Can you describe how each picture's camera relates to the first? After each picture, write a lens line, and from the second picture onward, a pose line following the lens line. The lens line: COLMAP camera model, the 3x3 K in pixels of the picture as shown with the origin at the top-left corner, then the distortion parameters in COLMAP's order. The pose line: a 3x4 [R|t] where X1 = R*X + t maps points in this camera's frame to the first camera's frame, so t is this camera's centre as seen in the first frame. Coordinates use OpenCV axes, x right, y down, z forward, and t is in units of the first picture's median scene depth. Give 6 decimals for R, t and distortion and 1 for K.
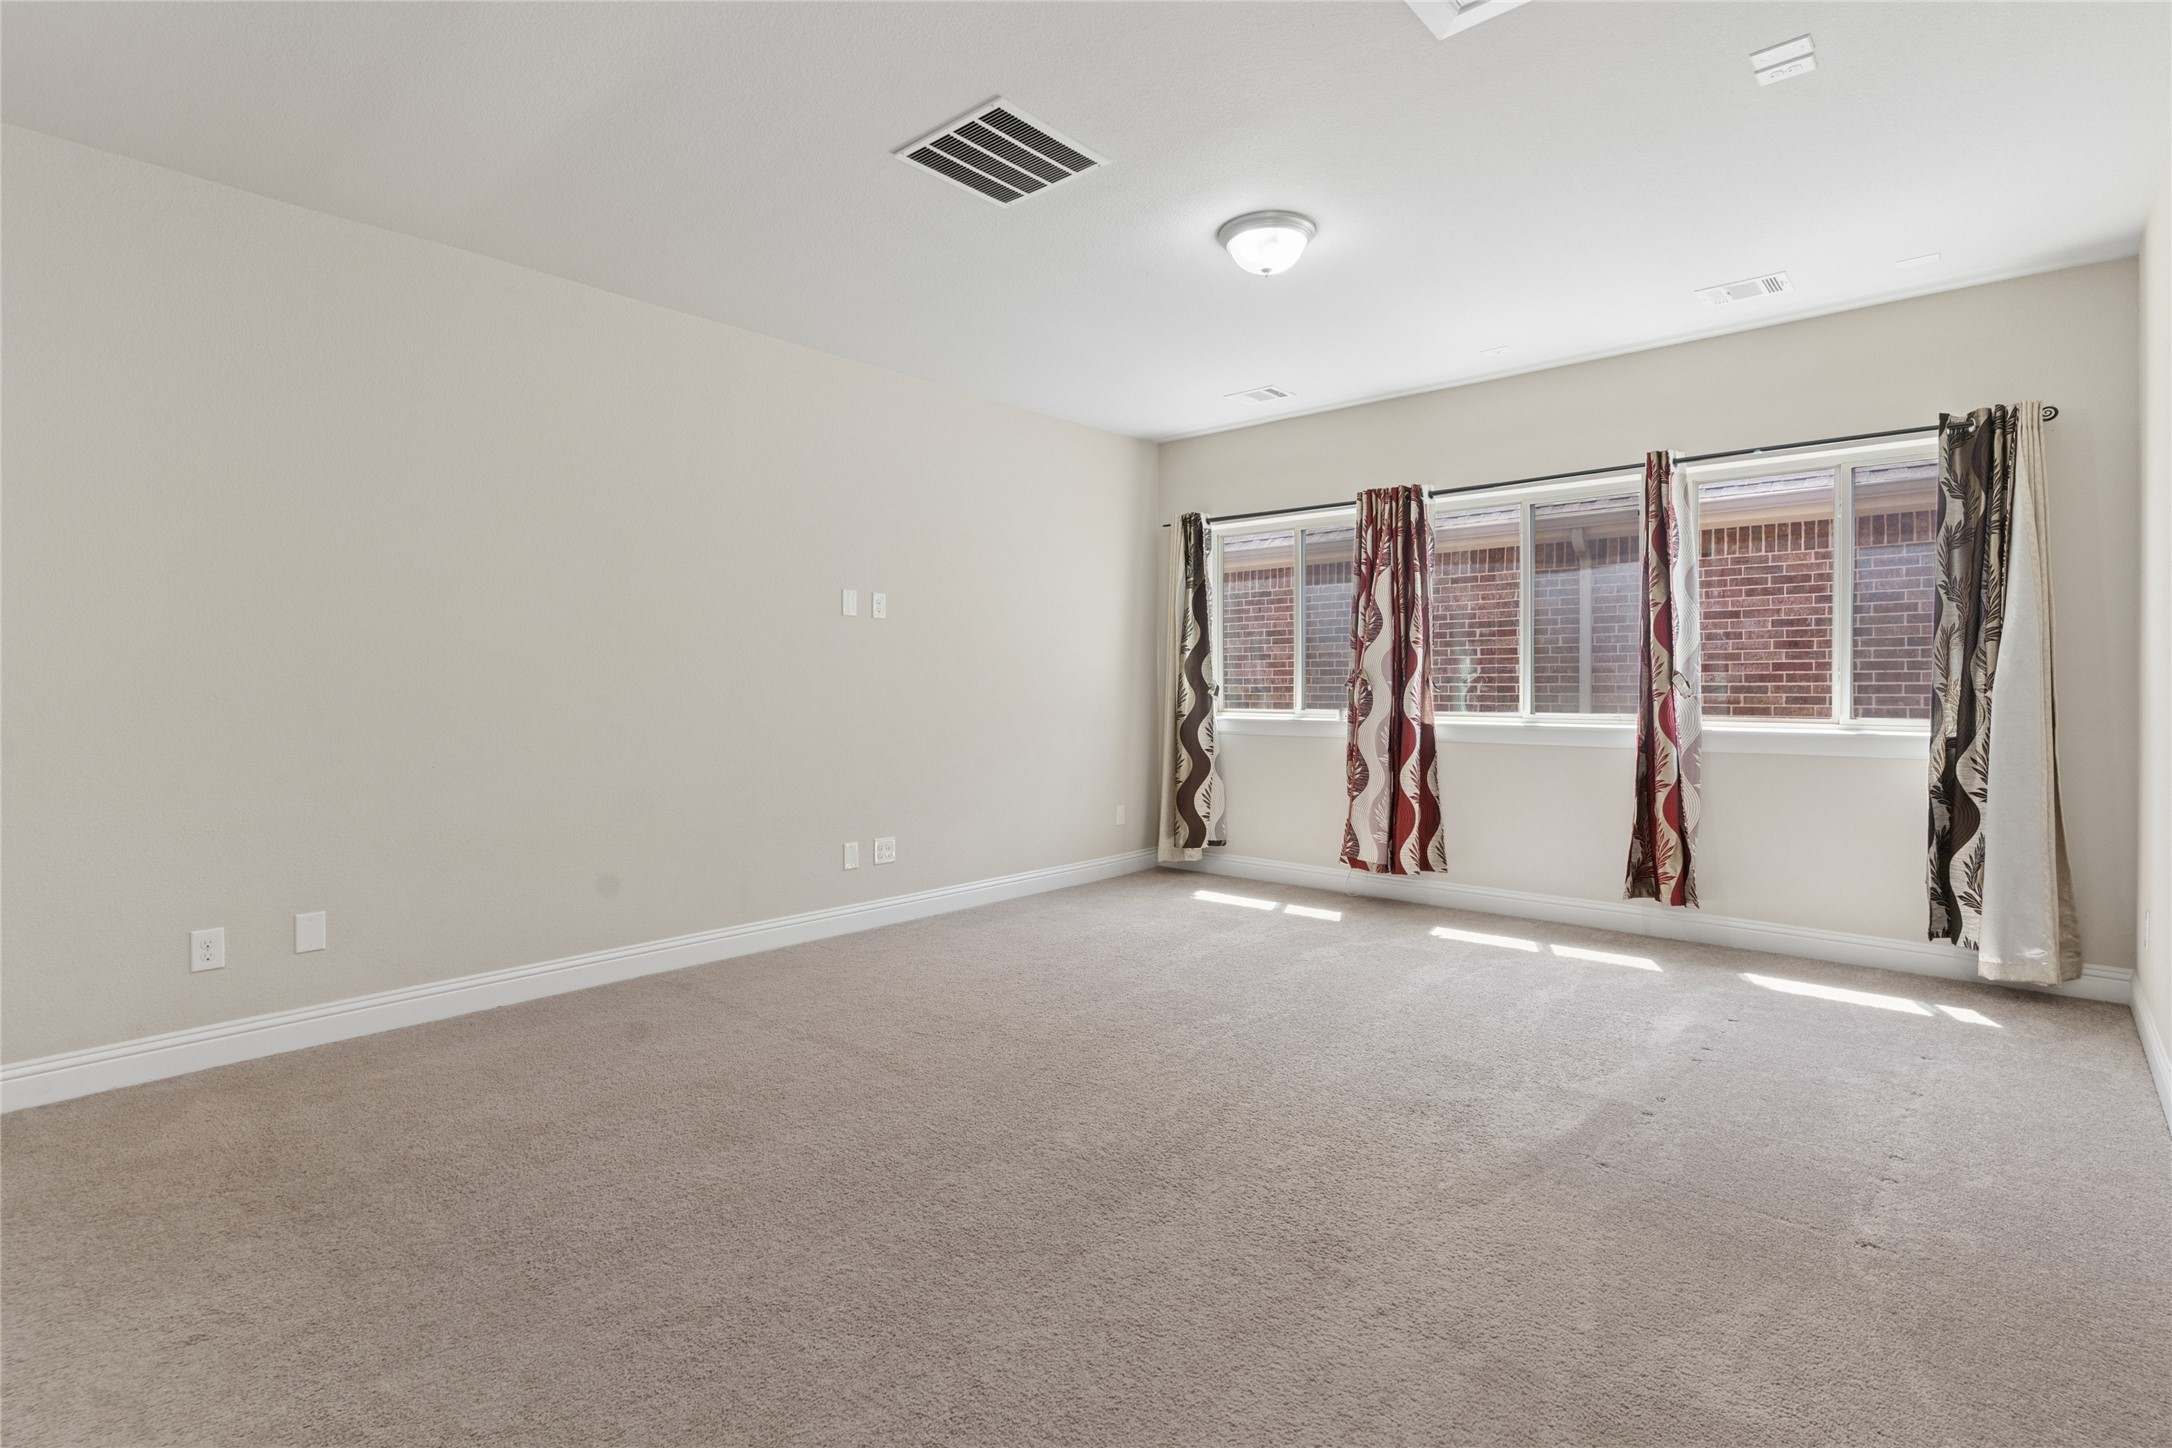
lens RADIAL K [[1091.3, 0, 1097.9], [0, 1091.3, 686.7], [0, 0, 1]] dist [0.023096, 0.001520]
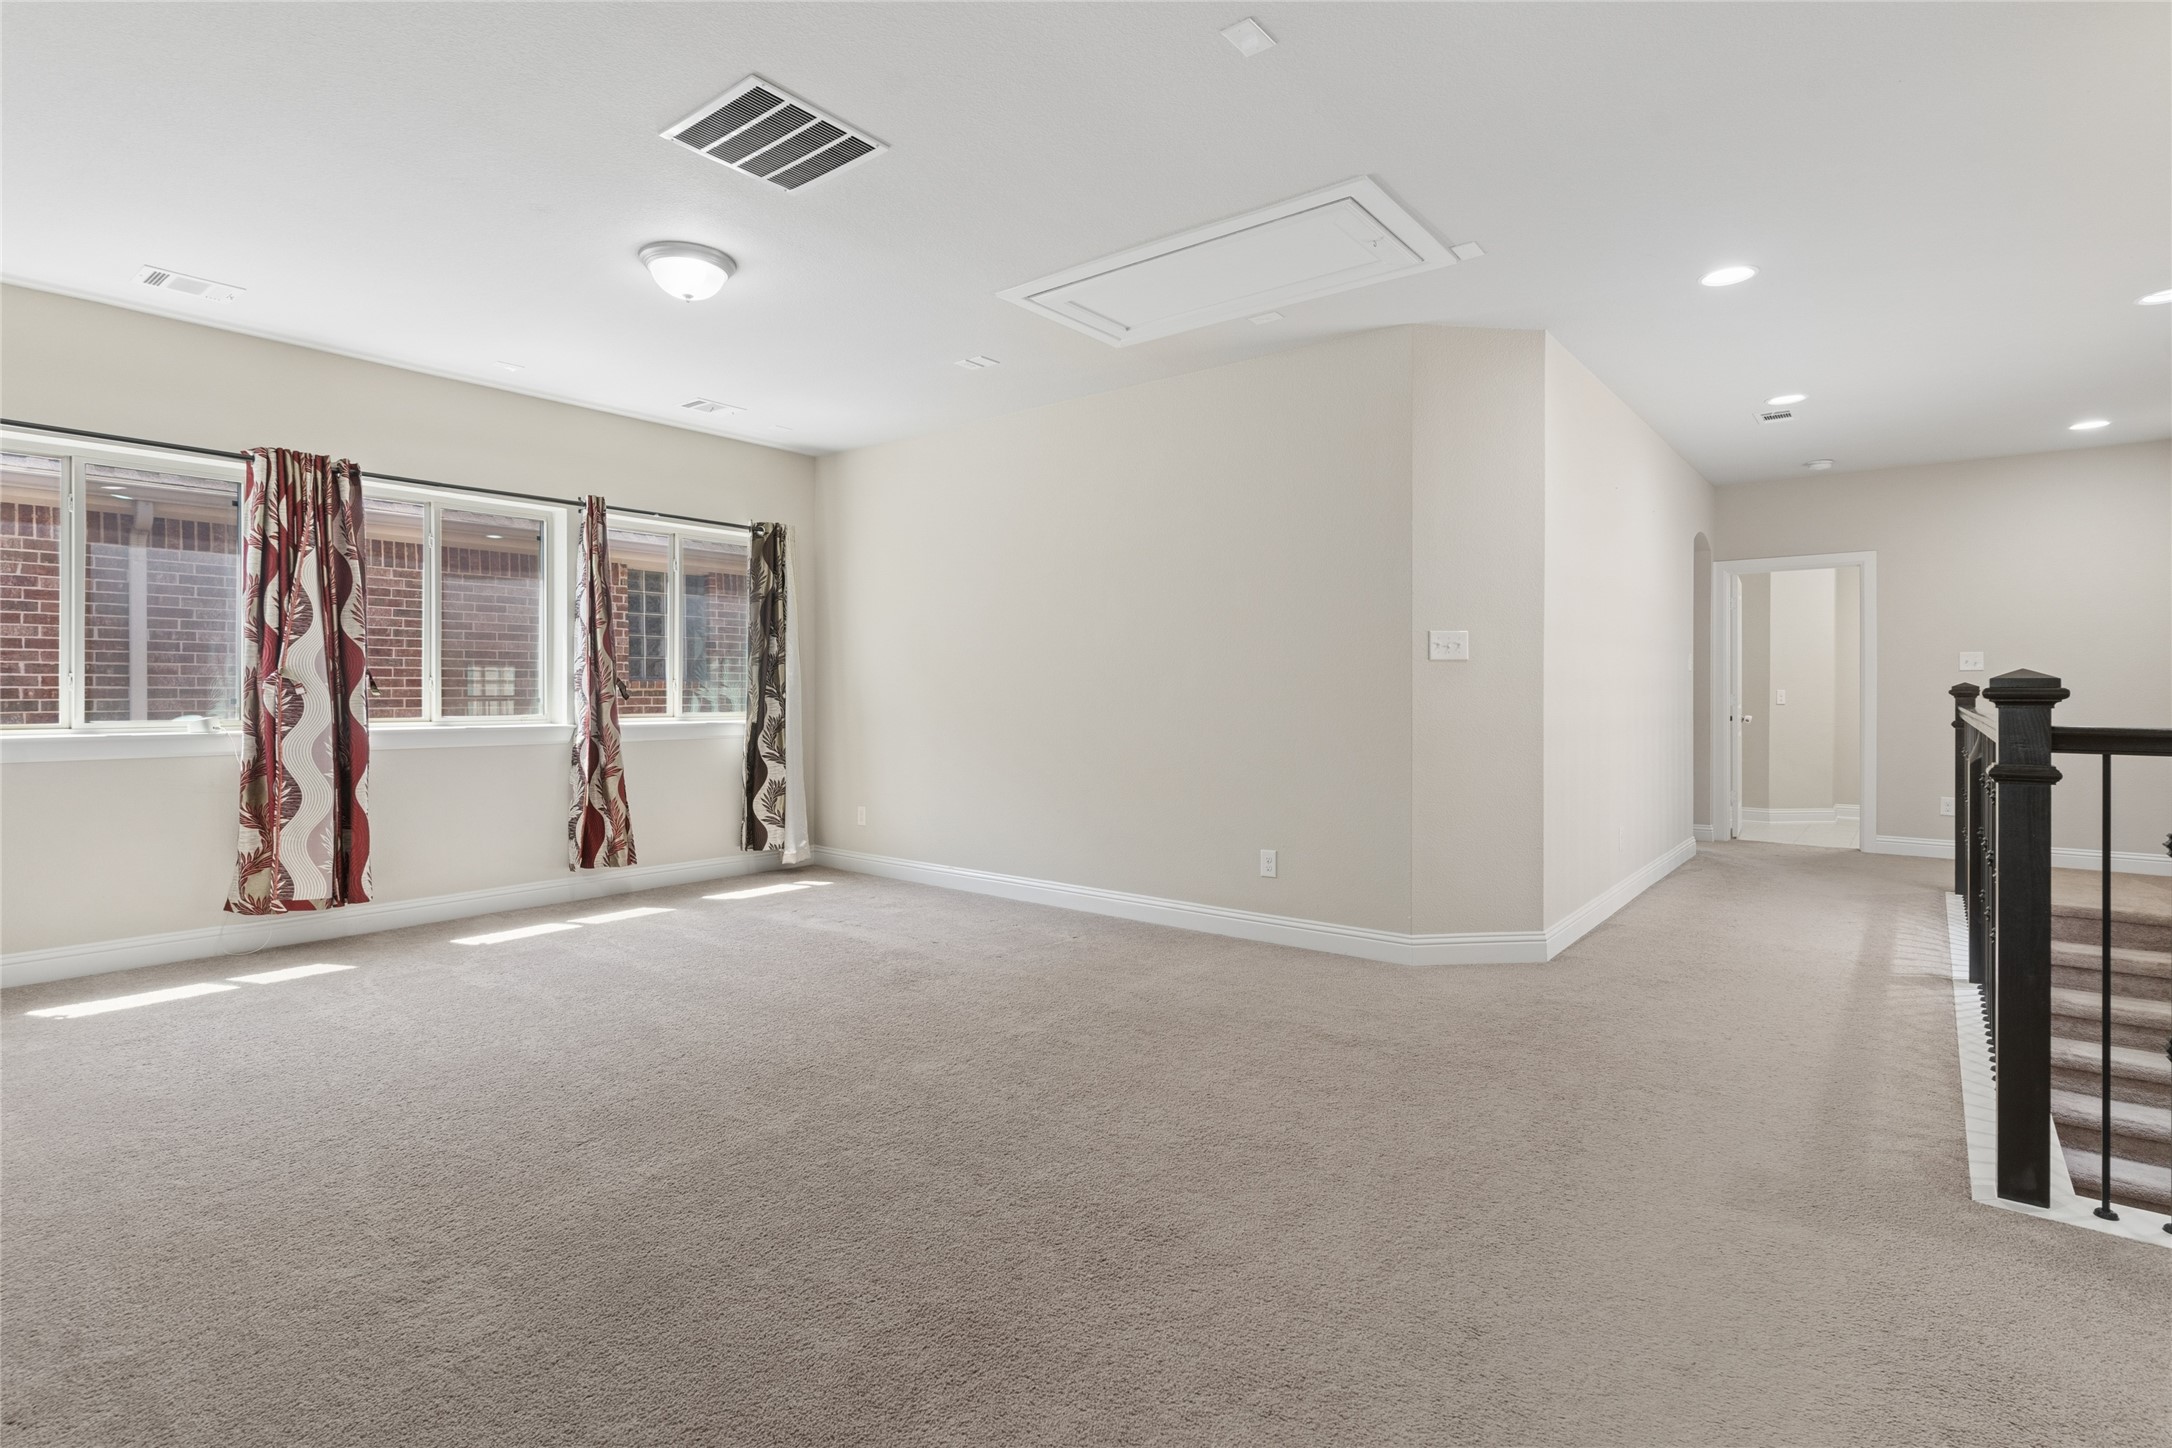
lens RADIAL K [[1091.3, 0, 1083.7], [0, 1091.3, 701.4], [0, 0, 1]] dist [0.023096, 0.001520]
pose [[-0.054552, -0.006788, 0.998488, -0.621887], [-0.001993, 0.999976, 0.006689, 0.002240], [-0.998509, -0.001625, -0.054564, 0.454245]]
